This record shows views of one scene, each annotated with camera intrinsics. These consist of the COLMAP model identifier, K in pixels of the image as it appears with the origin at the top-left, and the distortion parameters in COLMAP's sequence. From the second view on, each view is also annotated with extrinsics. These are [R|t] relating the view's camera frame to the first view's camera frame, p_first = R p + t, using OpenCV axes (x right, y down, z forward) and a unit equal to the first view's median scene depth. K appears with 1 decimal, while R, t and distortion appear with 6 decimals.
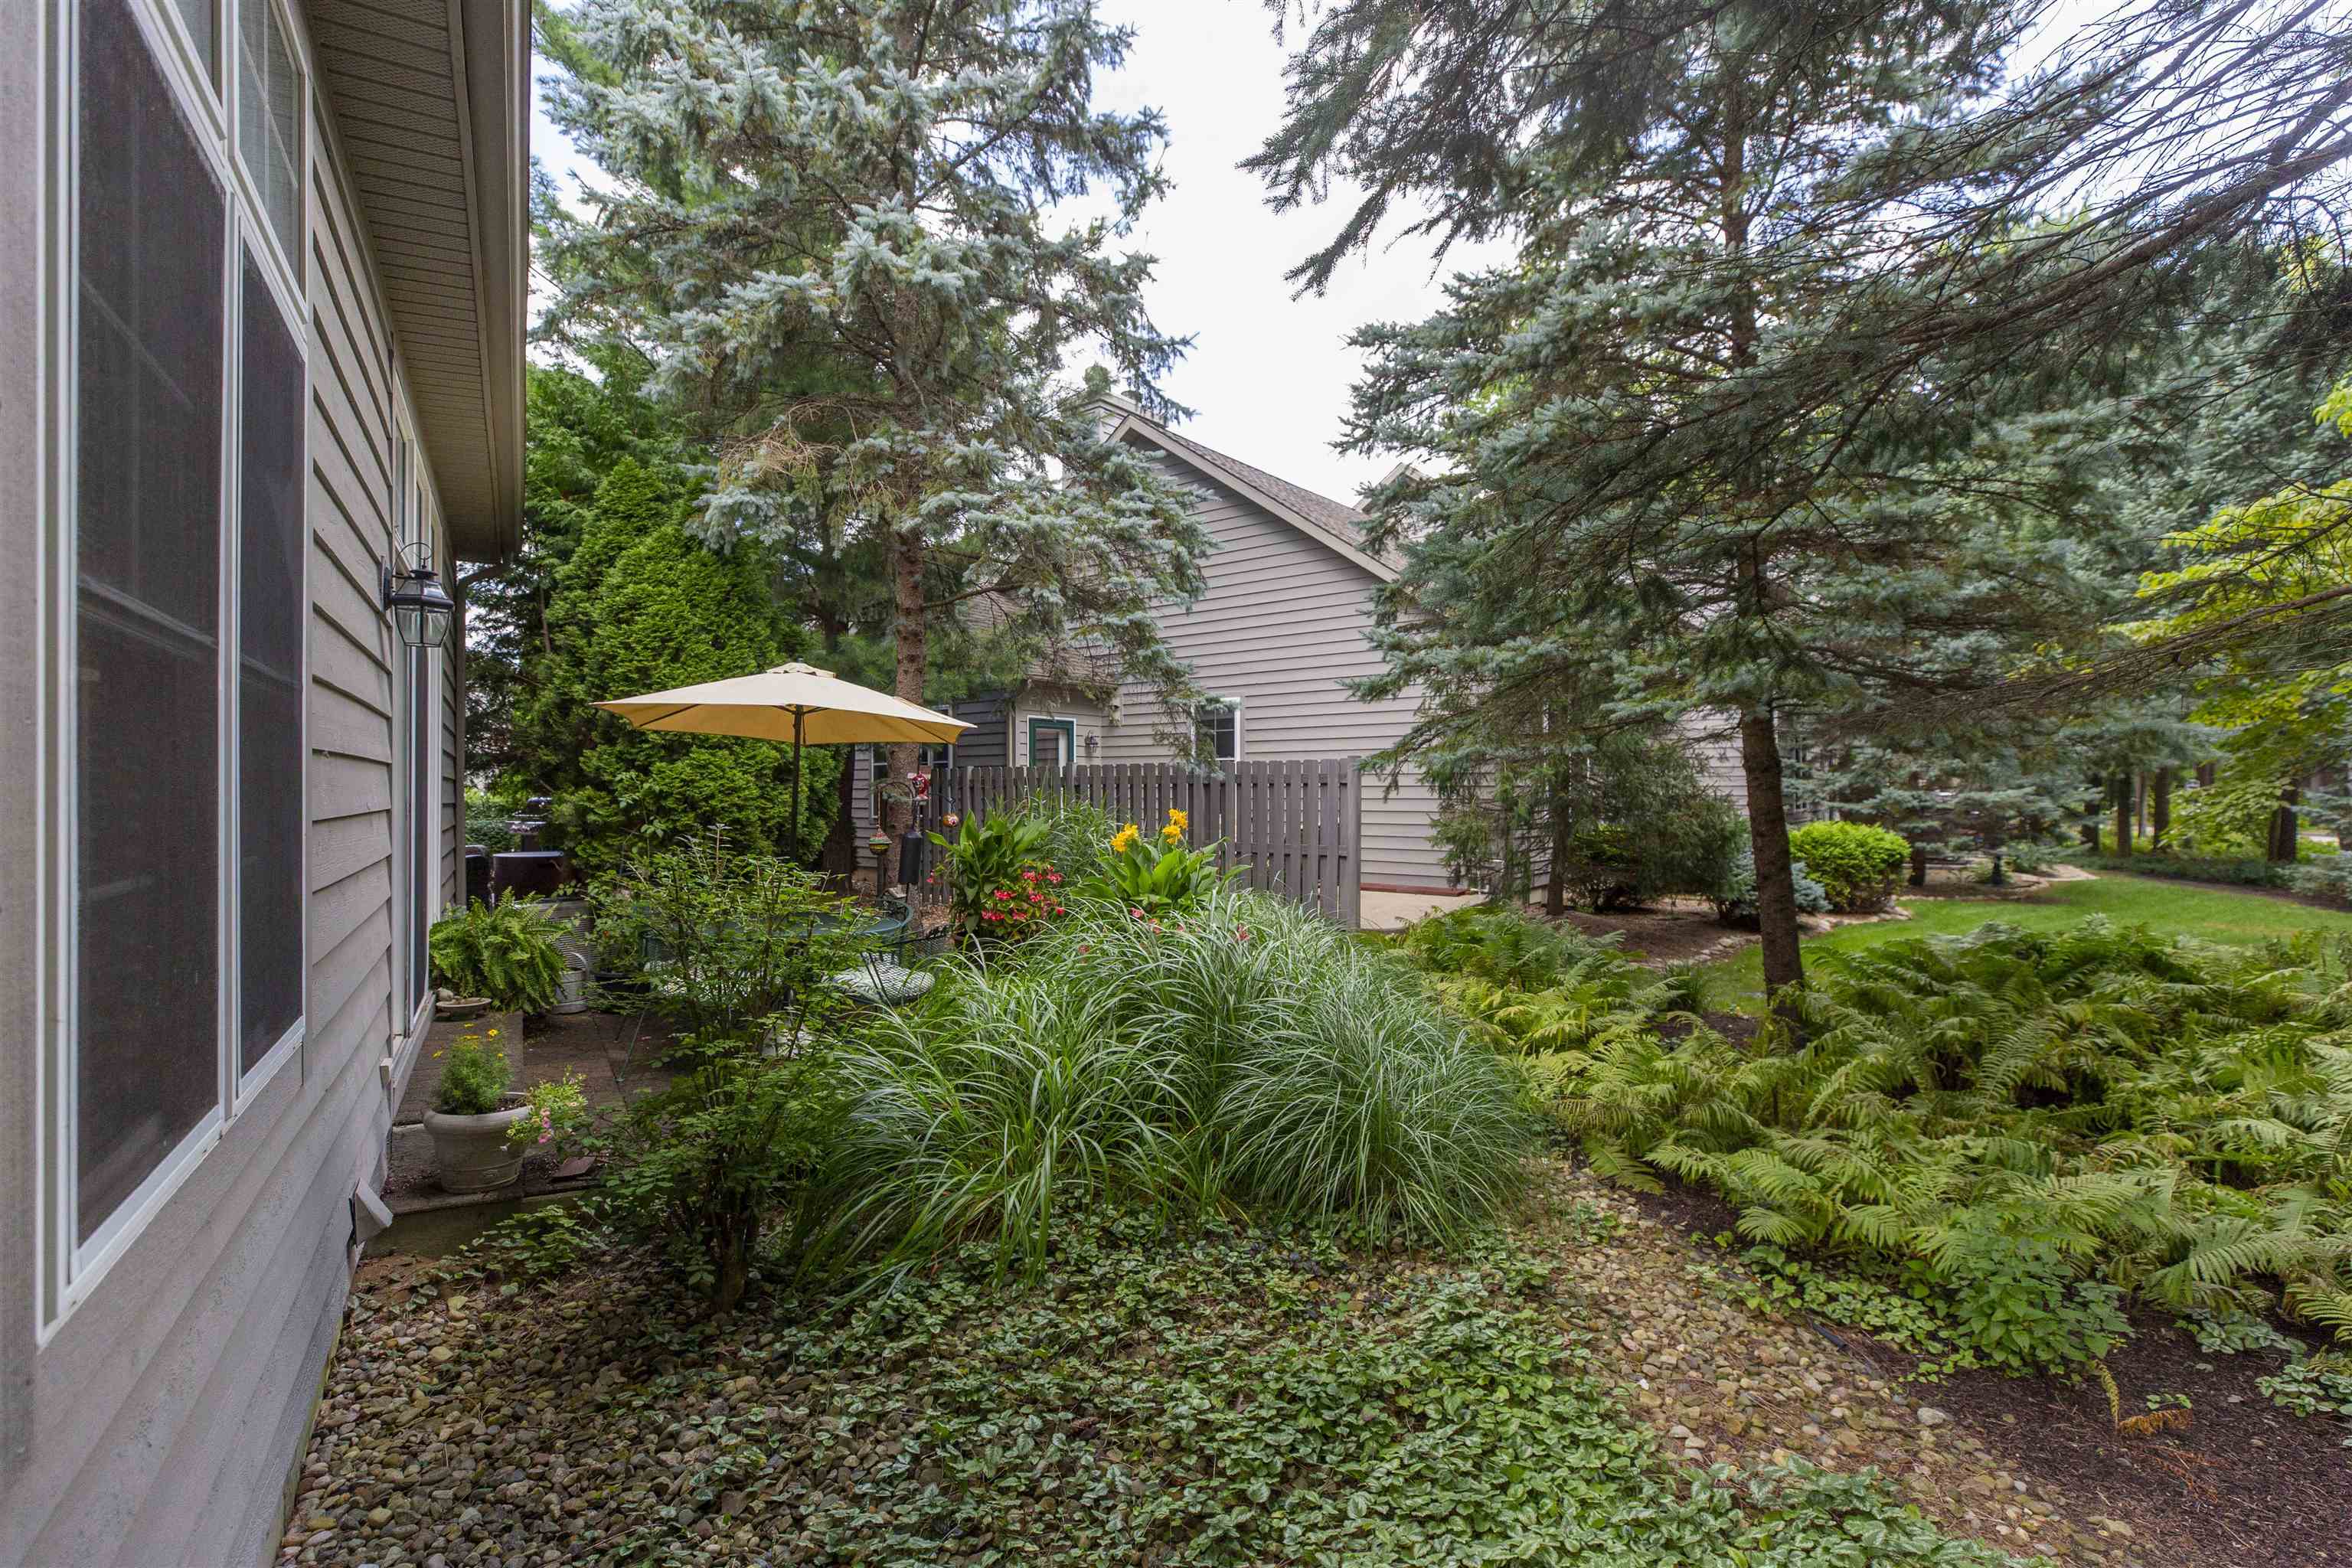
lens RADIAL K [[1065.3, 0, 1187.6], [0, 1065.3, 743.8], [0, 0, 1]] dist [-0.000891, -0.000061]
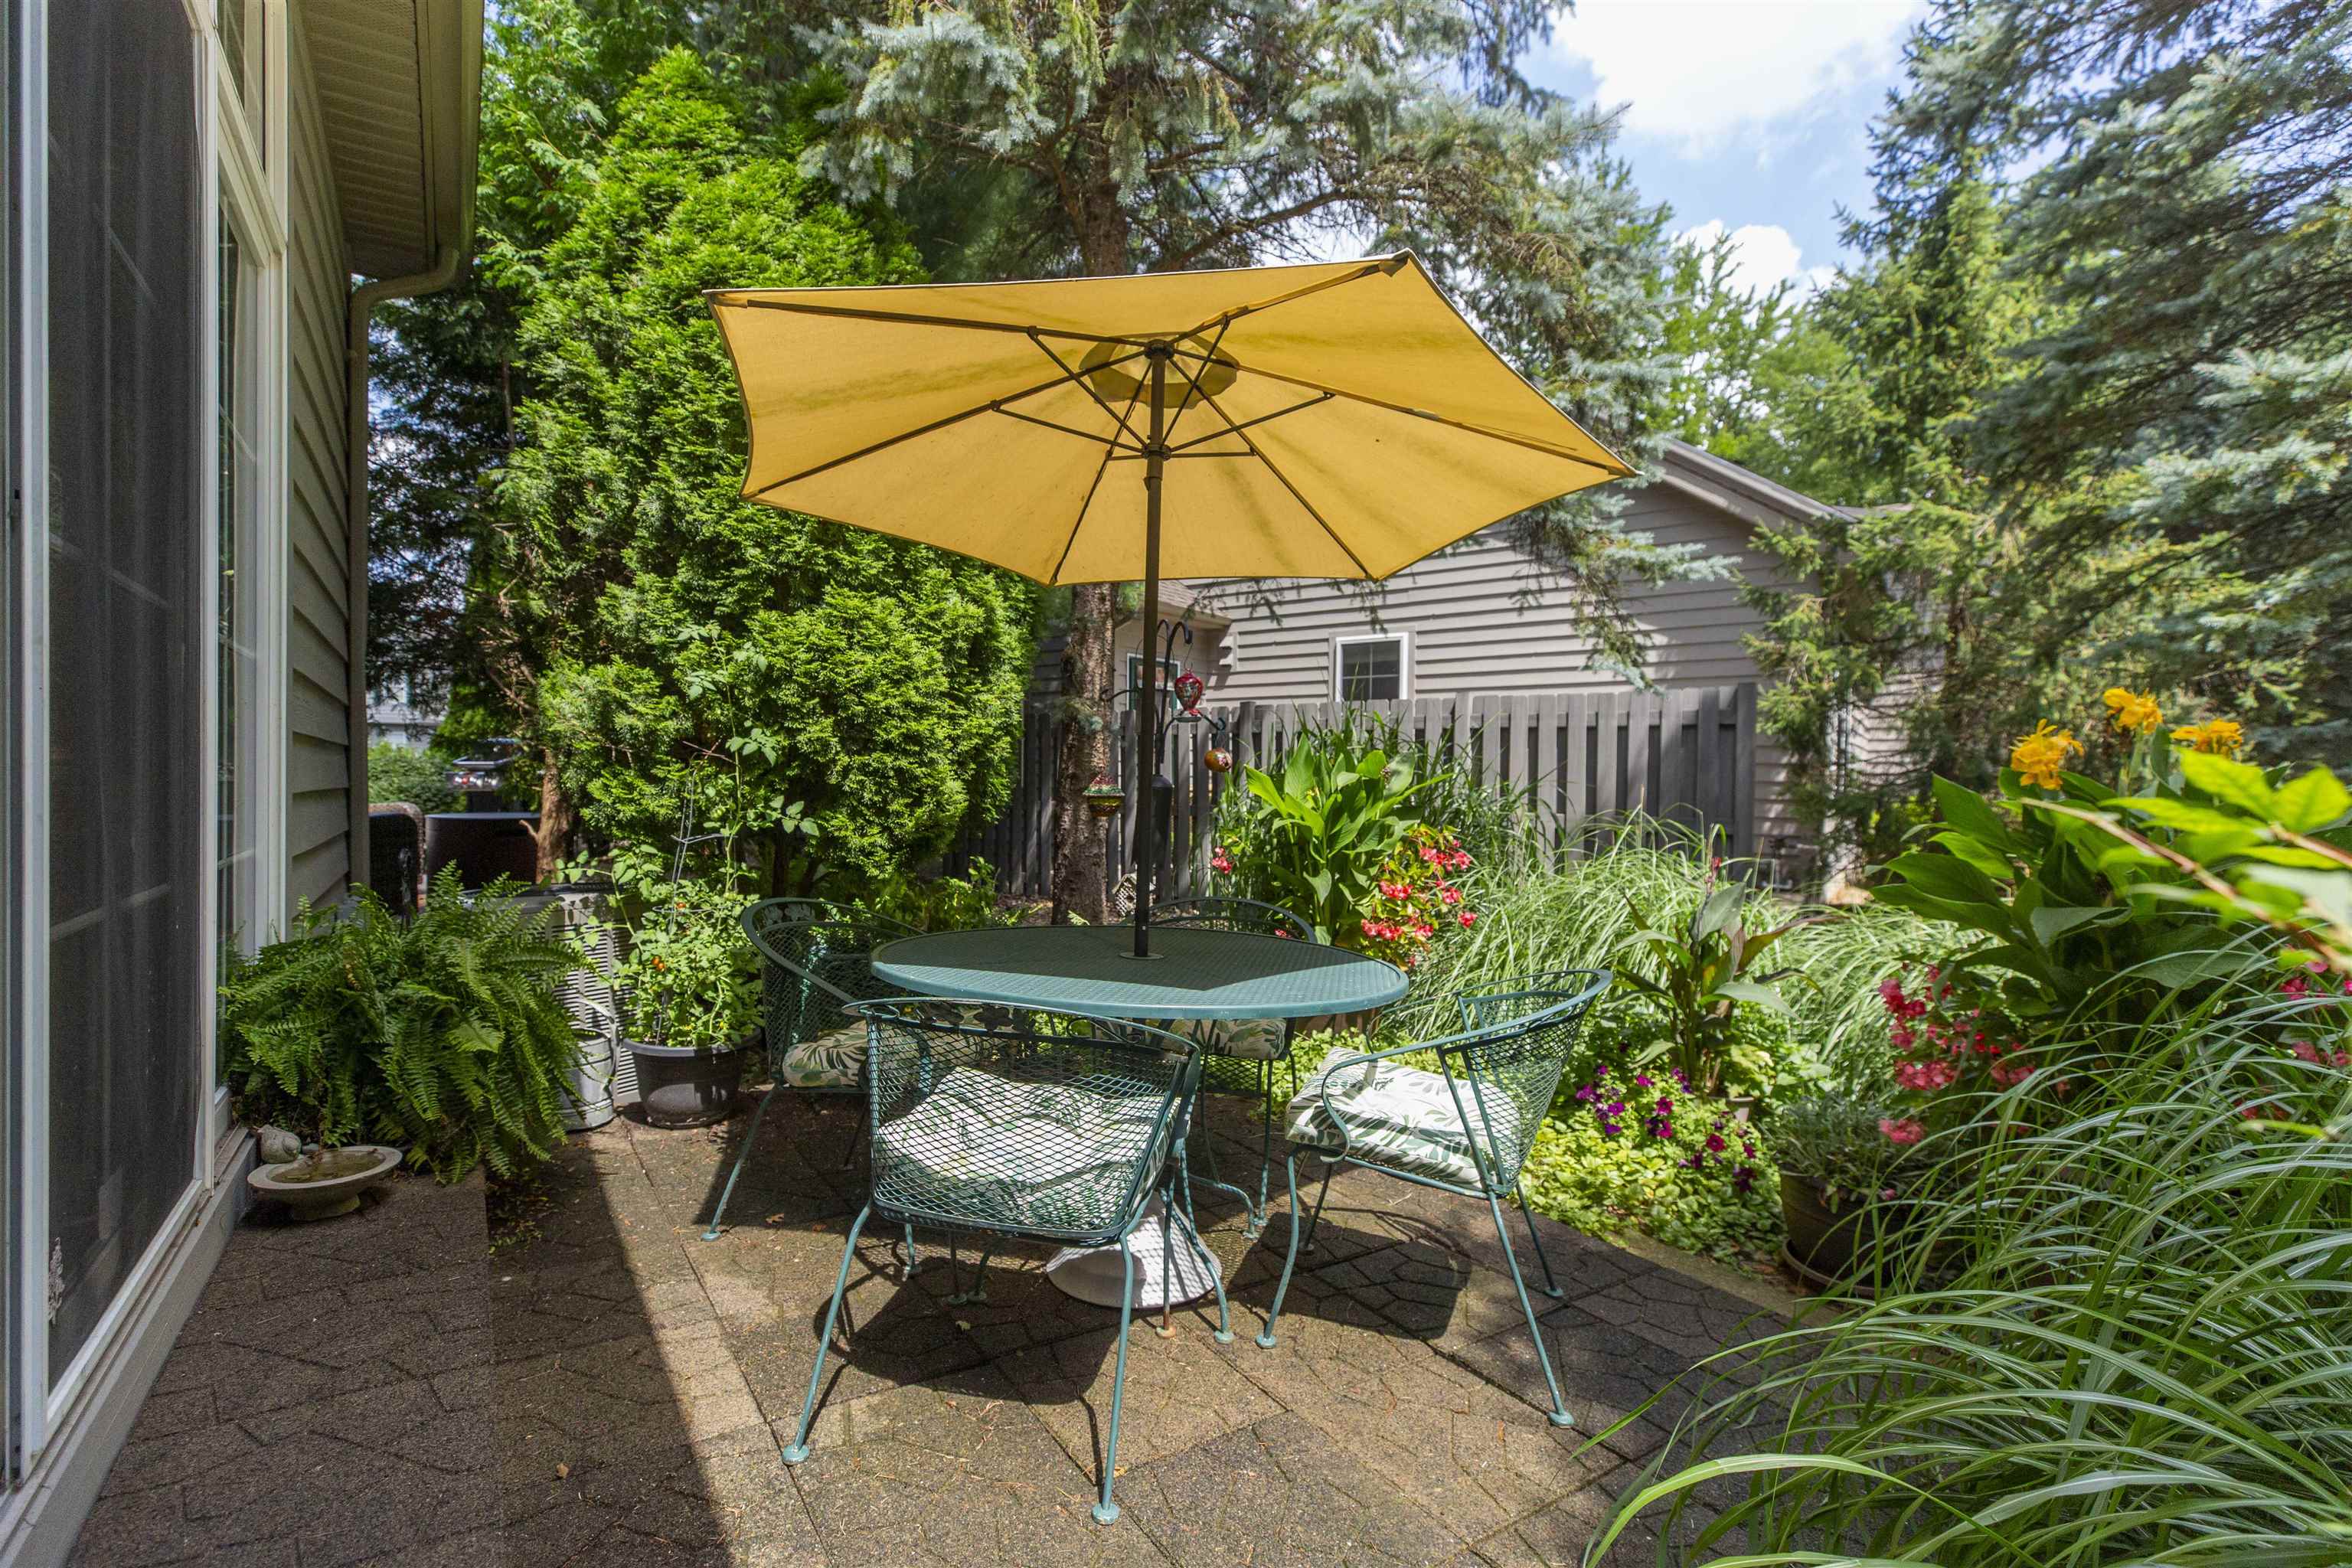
lens RADIAL K [[1081.7, 0, 1174.3], [0, 1081.7, 751.9], [0, 0, 1]] dist [0.000960, 0.000097]
pose [[0.999658, 0.012619, 0.022902, -0.320706], [-0.013059, 0.999730, 0.019205, 0.070129], [-0.022653, -0.019497, 0.999553, 0.502760]]
